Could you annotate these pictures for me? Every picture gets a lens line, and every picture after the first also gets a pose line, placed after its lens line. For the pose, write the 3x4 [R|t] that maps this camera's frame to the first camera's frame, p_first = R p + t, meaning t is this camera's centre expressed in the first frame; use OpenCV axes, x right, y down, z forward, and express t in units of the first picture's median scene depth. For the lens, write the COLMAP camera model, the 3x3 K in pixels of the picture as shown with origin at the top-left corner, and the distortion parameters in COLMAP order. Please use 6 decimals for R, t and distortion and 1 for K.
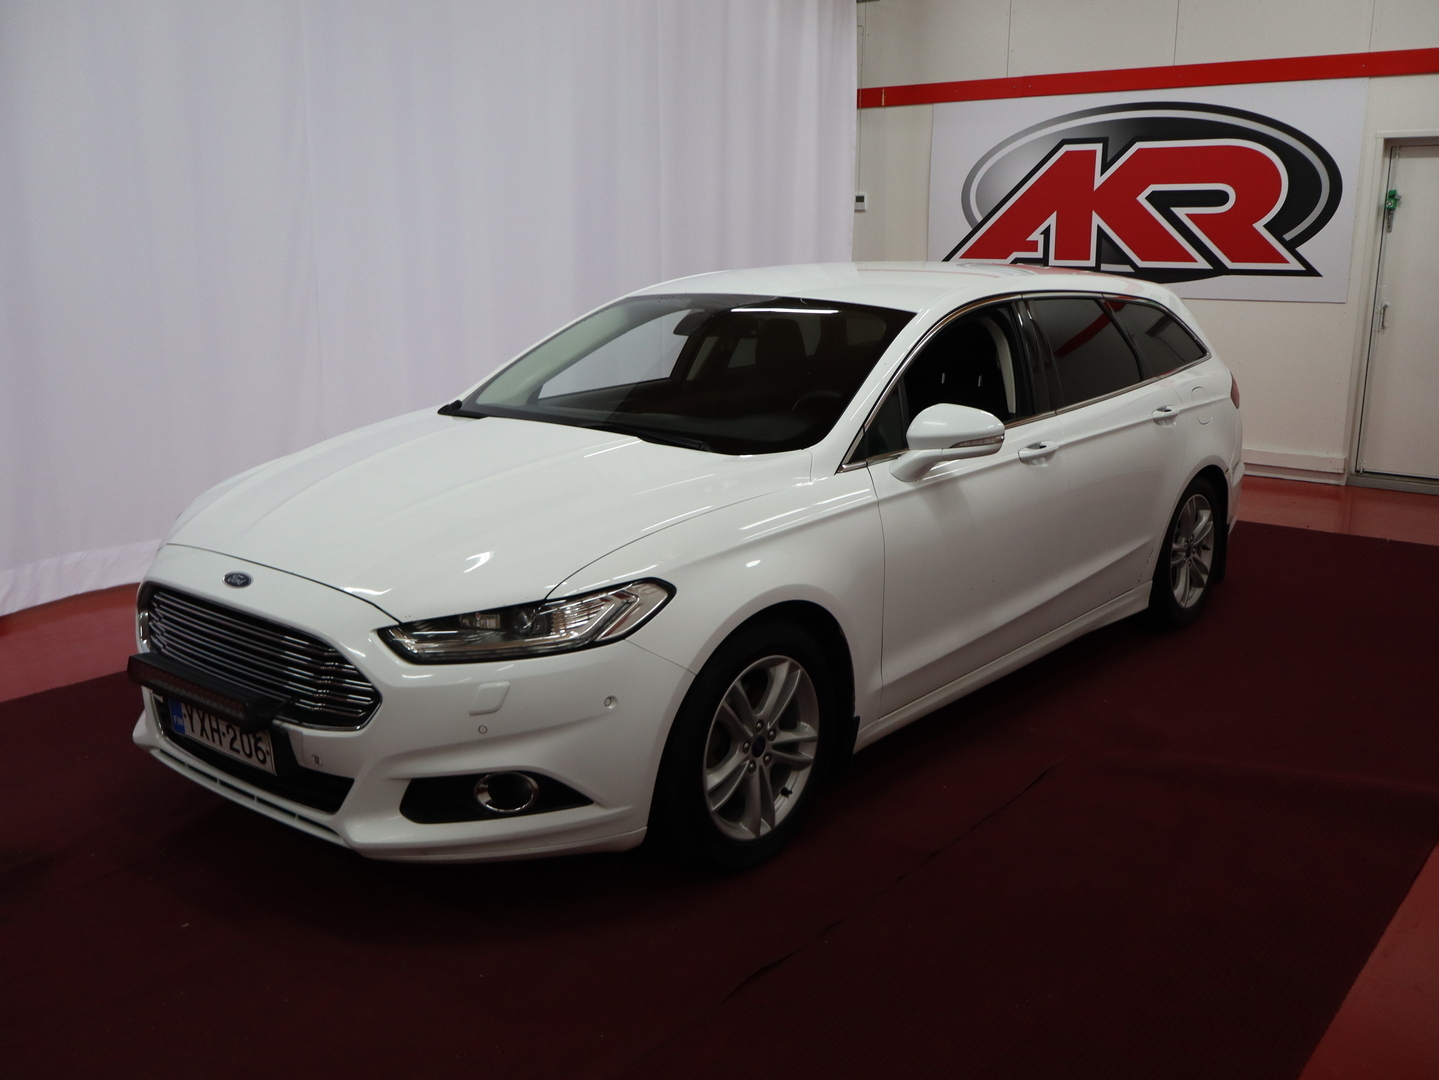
lens RADIAL K [[1355.5, 0, 723.0], [0, 1355.5, 542.7], [0, 0, 1]] dist [-0.009853, 0.000000]
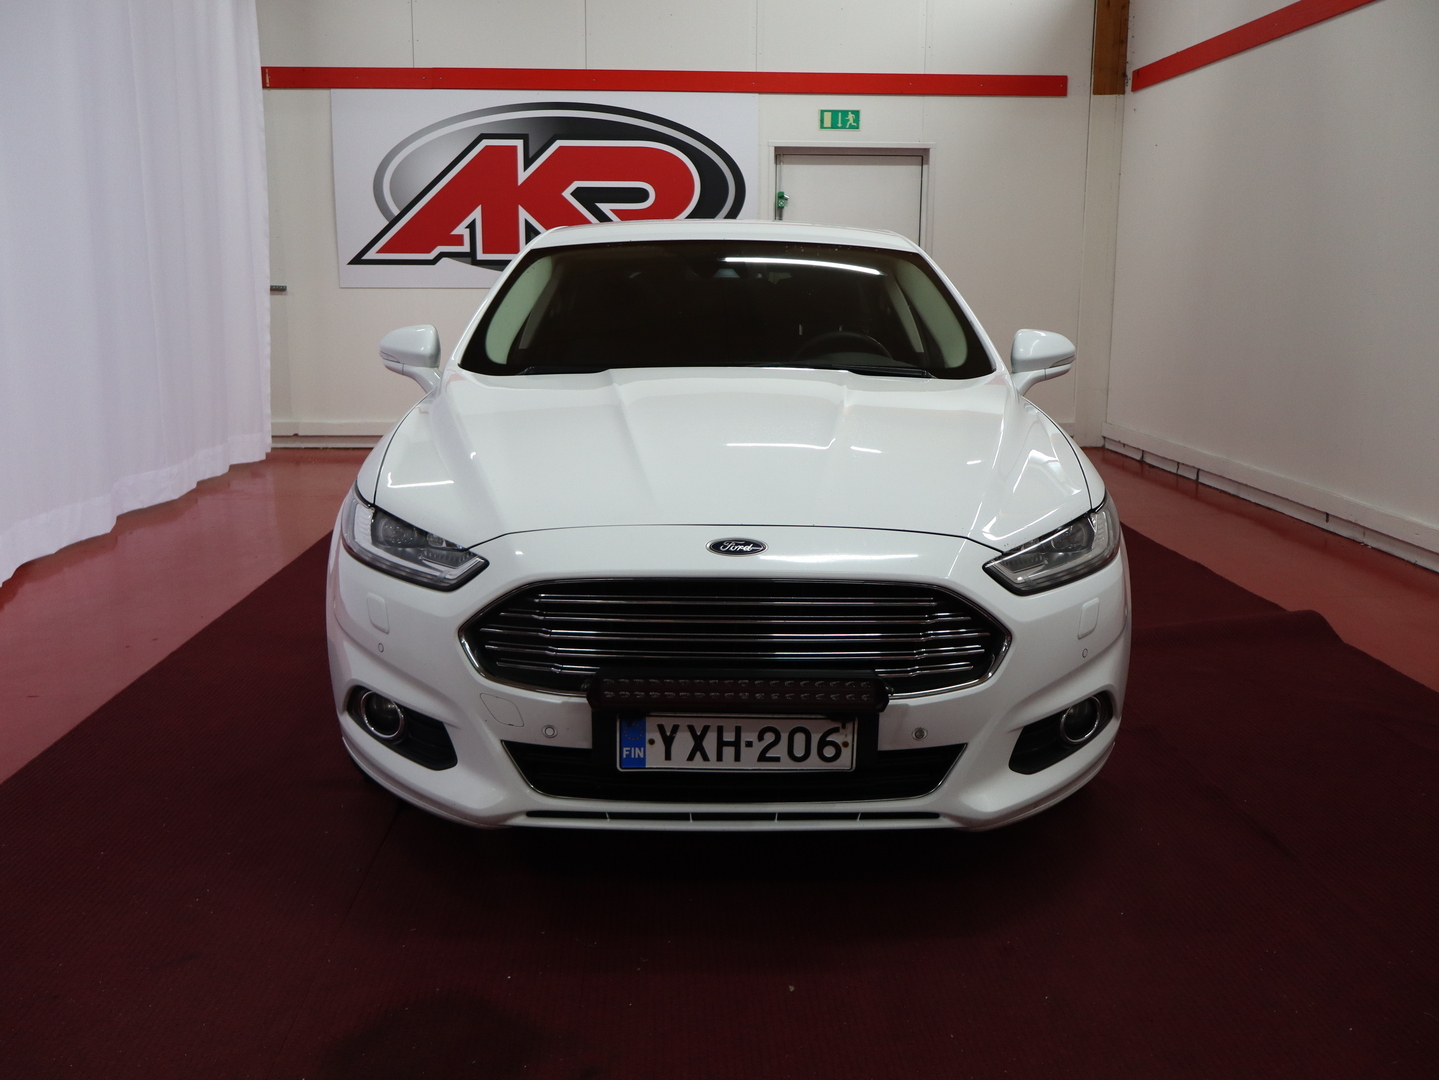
lens RADIAL K [[1355.5, 0, 712.4], [0, 1355.5, 540.2], [0, 0, 1]] dist [-0.009853, 0.000000]
pose [[0.768763, -0.124191, 0.627359, -0.306060], [0.139843, 0.989868, 0.024590, 0.000568], [-0.624057, 0.068828, 0.778342, 0.138233]]
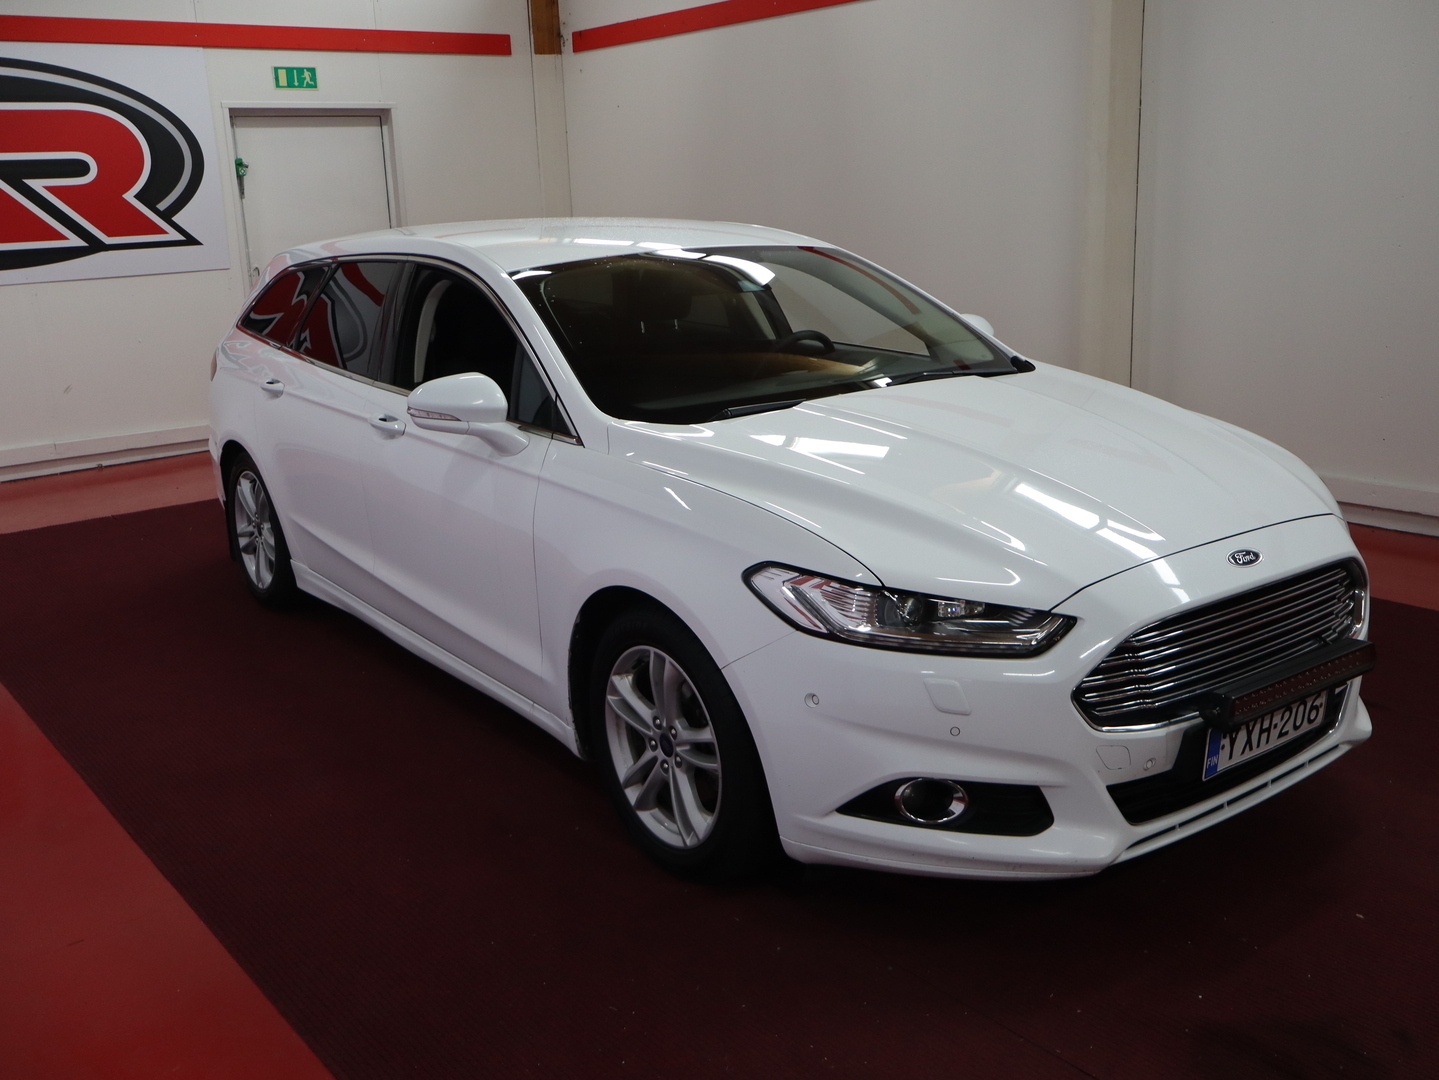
lens RADIAL K [[1355.5, 0, 715.2], [0, 1355.5, 542.4], [0, 0, 1]] dist [-0.009853, 0.000000]
pose [[0.249125, -0.259602, 0.933029, -0.446897], [0.253152, 0.947364, 0.195997, -0.085700], [-0.934800, 0.187371, 0.301731, 0.372542]]
